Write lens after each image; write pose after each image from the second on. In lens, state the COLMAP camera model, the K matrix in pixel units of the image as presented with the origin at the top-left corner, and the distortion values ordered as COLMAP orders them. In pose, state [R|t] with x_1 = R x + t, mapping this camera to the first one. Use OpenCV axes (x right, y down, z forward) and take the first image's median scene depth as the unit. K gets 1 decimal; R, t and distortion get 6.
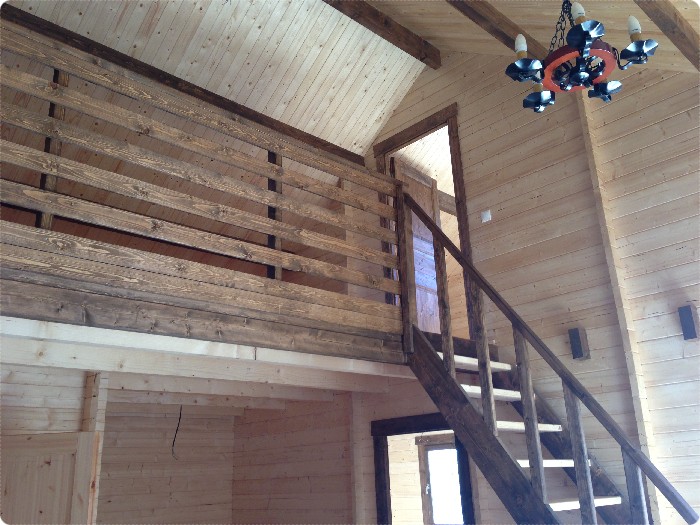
lens RADIAL K [[645.0, 0, 350.0], [0, 645.0, 262.5], [0, 0, 1]] dist [0.049254, -0.000263]
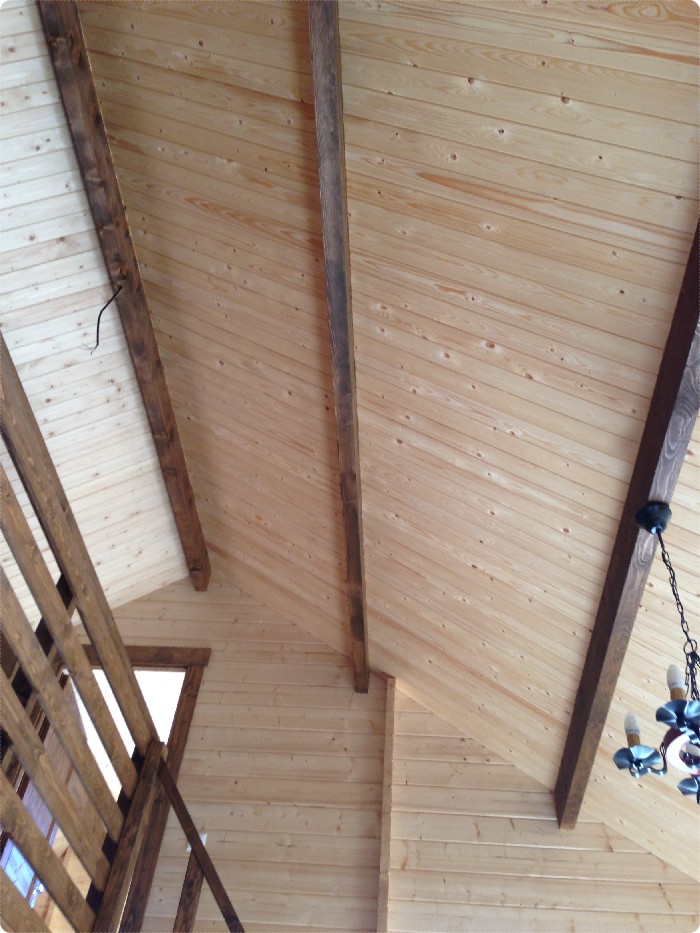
lens RADIAL K [[858.0, 0, 350.0], [0, 858.0, 466.5], [0, 0, 1]] dist [0.145188, -0.244902]
pose [[0.723486, 0.568045, 0.392292, -0.266064], [-0.322132, 0.780393, -0.535928, 0.060782], [-0.610573, 0.261366, 0.747588, 0.234172]]
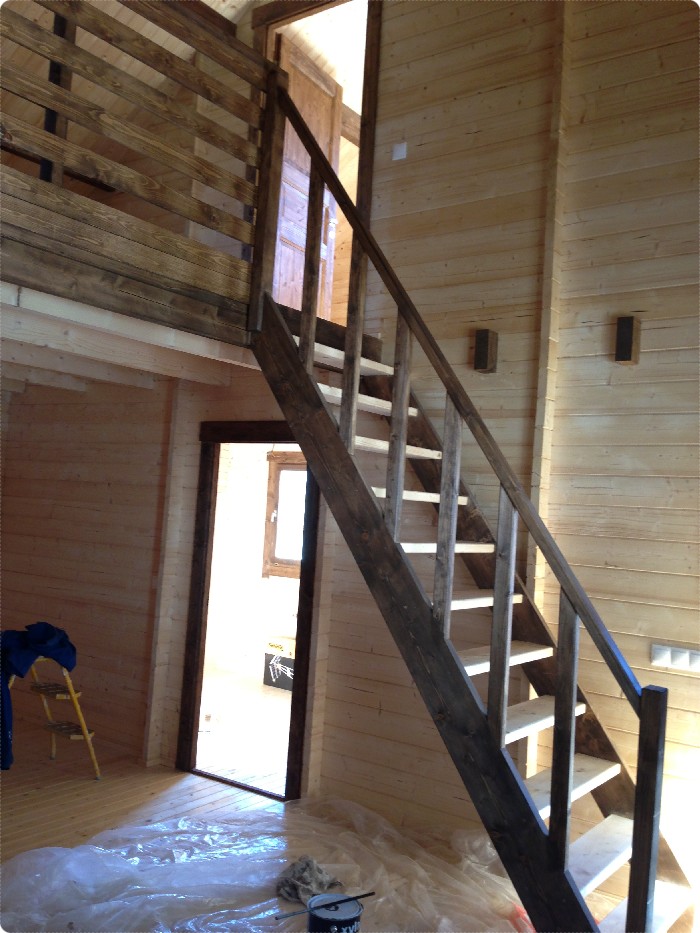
lens RADIAL K [[858.0, 0, 350.0], [0, 858.0, 466.5], [0, 0, 1]] dist [0.145188, -0.244902]
pose [[0.979071, 0.112315, 0.169721, 0.050068], [-0.154229, 0.953576, 0.258661, 0.020049], [-0.132791, -0.279424, 0.950941, 0.042996]]
